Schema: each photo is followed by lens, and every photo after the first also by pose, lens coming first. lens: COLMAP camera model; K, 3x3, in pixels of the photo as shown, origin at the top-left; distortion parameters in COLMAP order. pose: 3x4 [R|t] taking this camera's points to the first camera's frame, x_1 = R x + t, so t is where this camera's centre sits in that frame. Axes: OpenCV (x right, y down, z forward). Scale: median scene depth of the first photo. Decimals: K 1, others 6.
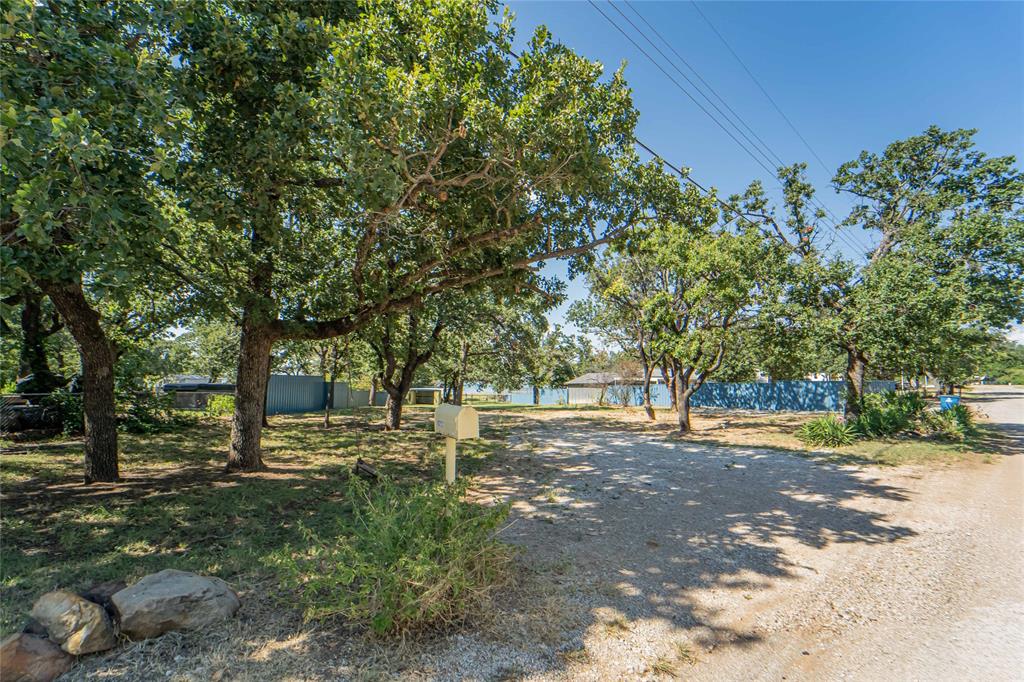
lens RADIAL K [[418.8, 0, 514.7], [0, 418.8, 343.7], [0, 0, 1]] dist [-0.019588, 0.000273]
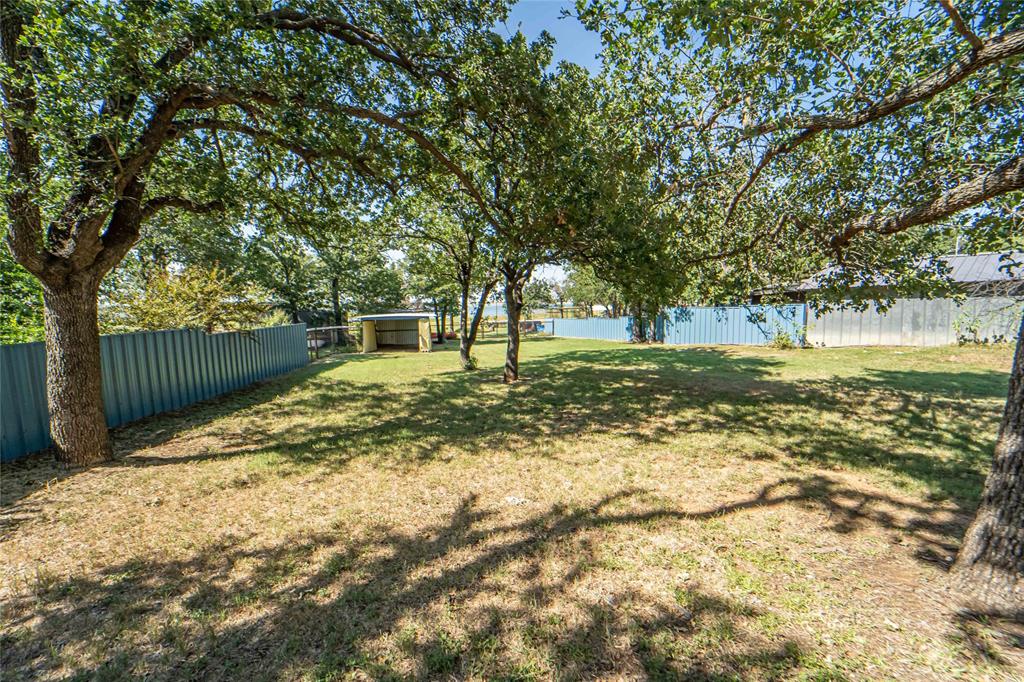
lens RADIAL K [[418.8, 0, 510.7], [0, 418.8, 346.3], [0, 0, 1]] dist [-0.019588, 0.000273]
pose [[0.995671, -0.035803, 0.085780, -0.223796], [0.018738, 0.981208, 0.192040, 0.099083], [-0.091044, -0.189601, 0.977631, 0.951174]]
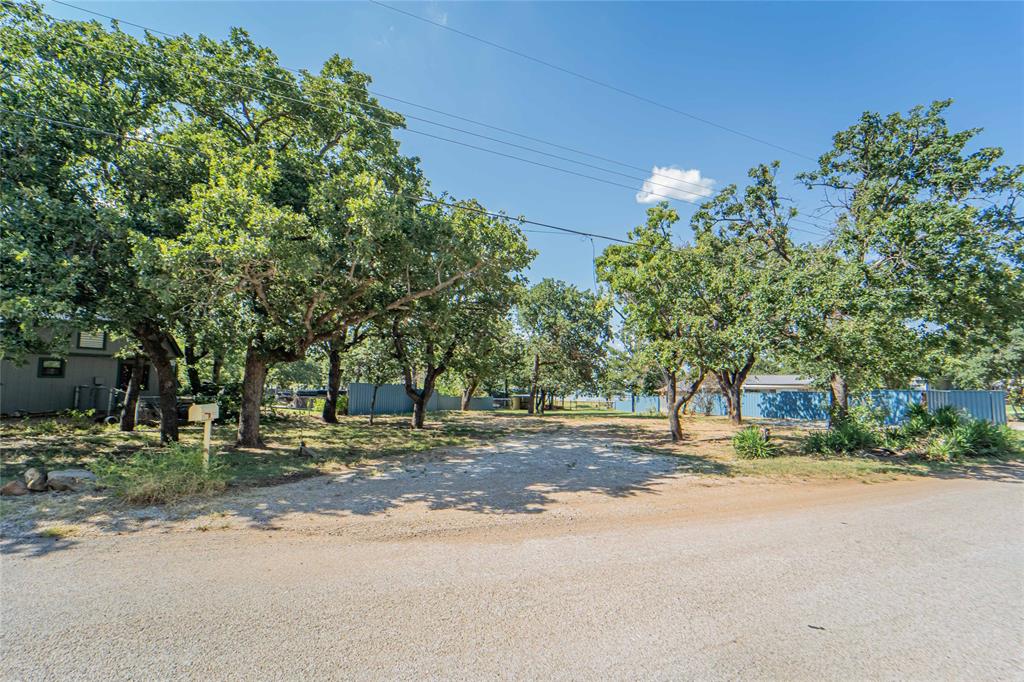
lens RADIAL K [[418.8, 0, 514.8], [0, 418.8, 341.5], [0, 0, 1]] dist [-0.019588, 0.000273]
pose [[0.946402, -0.031123, -0.321487, 0.179138], [0.024474, 0.999395, -0.024703, -0.006062], [0.322061, 0.015510, 0.946592, -0.035689]]
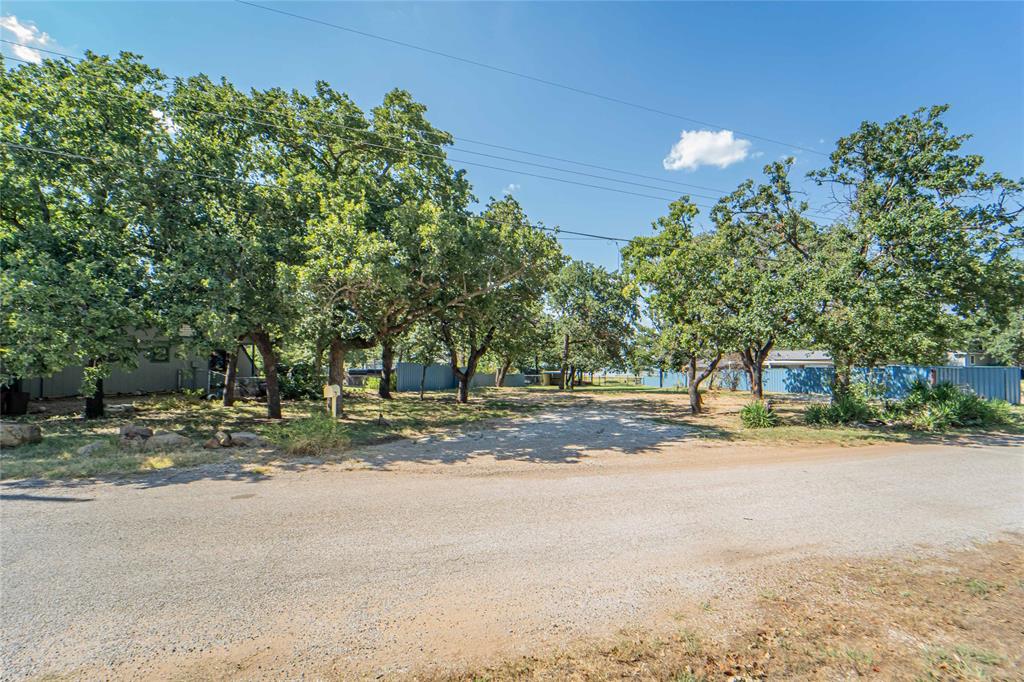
lens RADIAL K [[418.8, 0, 514.0], [0, 418.8, 341.4], [0, 0, 1]] dist [-0.019588, 0.000273]
pose [[0.921572, -0.023999, -0.387464, 0.192006], [0.038581, 0.998808, 0.029900, -0.016452], [0.386285, -0.042504, 0.921400, -0.096706]]
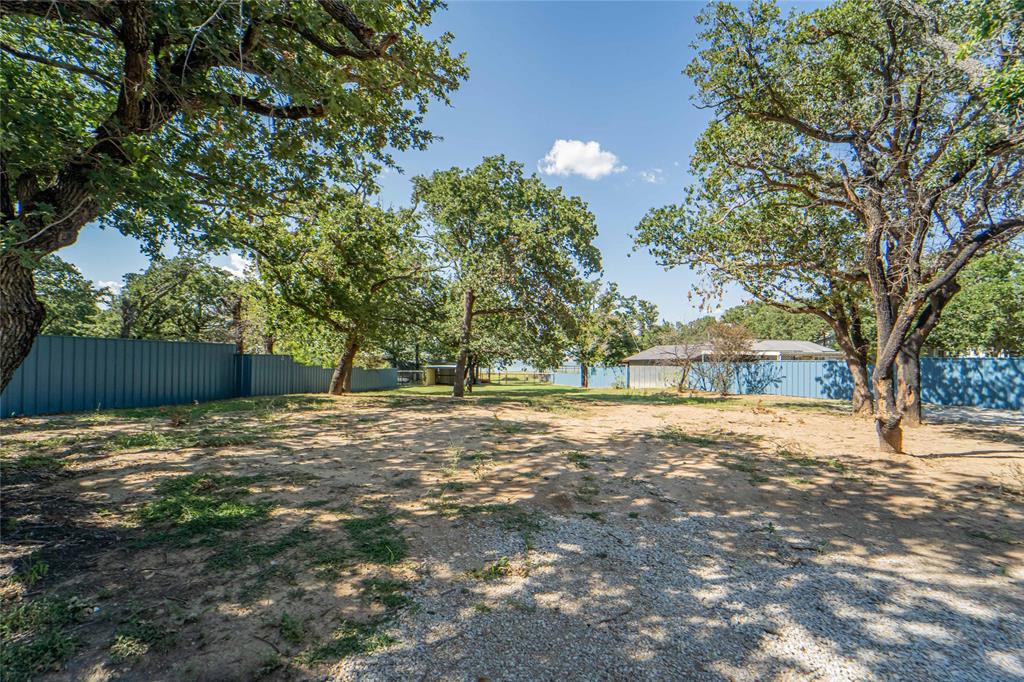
lens RADIAL K [[418.8, 0, 513.0], [0, 418.8, 347.5], [0, 0, 1]] dist [-0.019588, 0.000273]
pose [[0.992105, 0.000532, -0.125411, 0.029128], [0.007167, 0.998116, 0.060927, 0.041905], [0.125207, -0.061345, 0.990232, 0.383746]]
